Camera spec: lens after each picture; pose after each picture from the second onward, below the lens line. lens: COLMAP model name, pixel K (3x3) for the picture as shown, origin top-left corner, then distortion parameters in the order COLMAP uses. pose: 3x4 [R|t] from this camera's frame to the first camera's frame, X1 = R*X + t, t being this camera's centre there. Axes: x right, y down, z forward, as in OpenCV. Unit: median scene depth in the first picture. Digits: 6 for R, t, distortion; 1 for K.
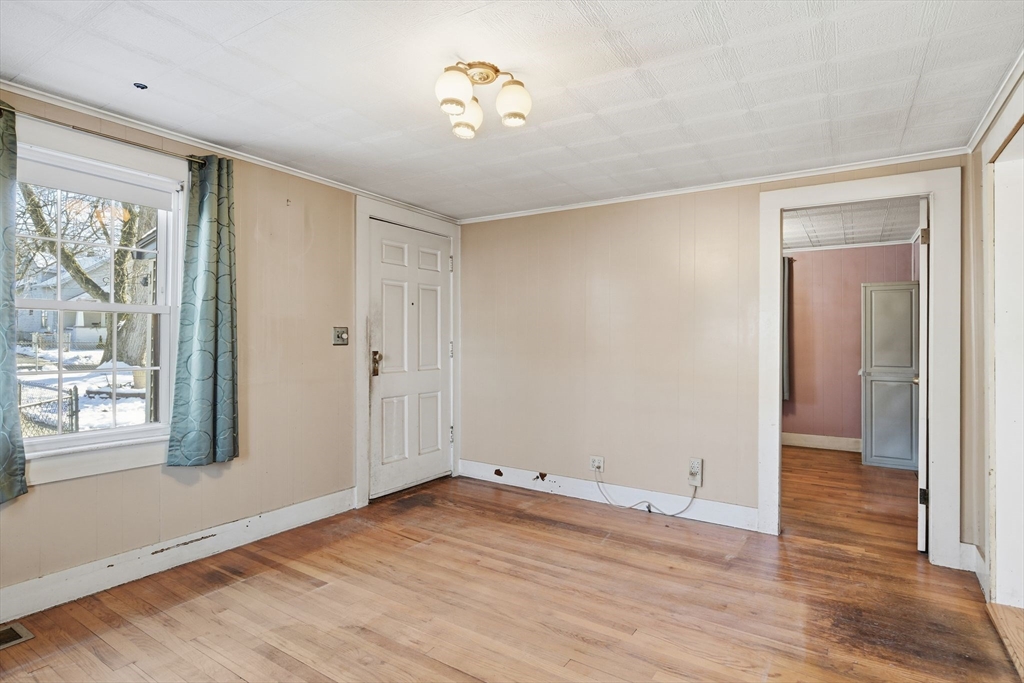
lens RADIAL K [[519.7, 0, 519.6], [0, 519.7, 335.2], [0, 0, 1]] dist [-0.011297, 0.002672]
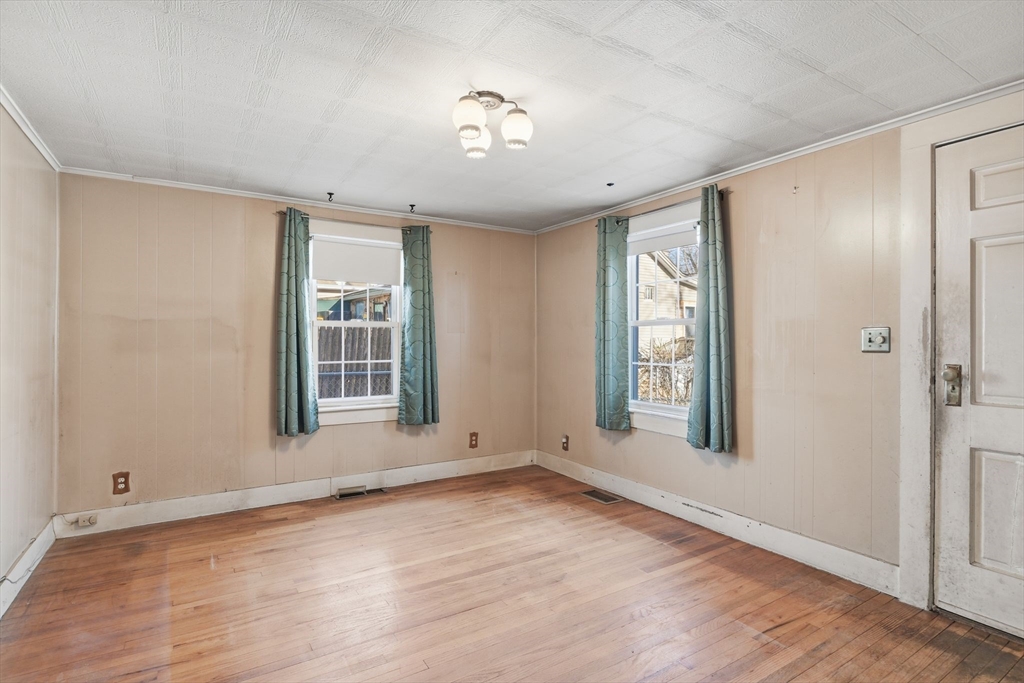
lens RADIAL K [[519.7, 0, 521.7], [0, 519.7, 341.1], [0, 0, 1]] dist [-0.011297, 0.002672]
pose [[-0.418094, -0.008244, -0.908366, 0.621389], [-0.000998, 0.999962, -0.008617, 0.011464], [0.908403, -0.002696, -0.418087, 1.062383]]
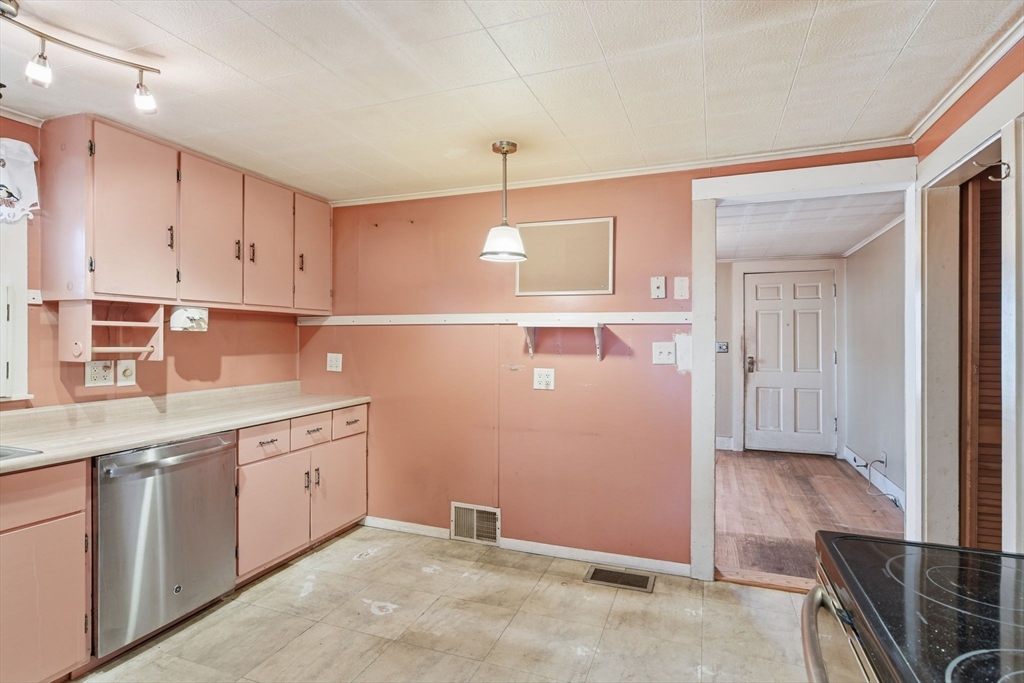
lens RADIAL K [[519.7, 0, 519.7], [0, 519.7, 345.1], [0, 0, 1]] dist [-0.011297, 0.002672]
pose [[0.206313, 0.001446, -0.978485, 1.505757], [0.007201, 0.999970, 0.002997, -0.020713], [0.978460, -0.007665, 0.206296, -0.026132]]
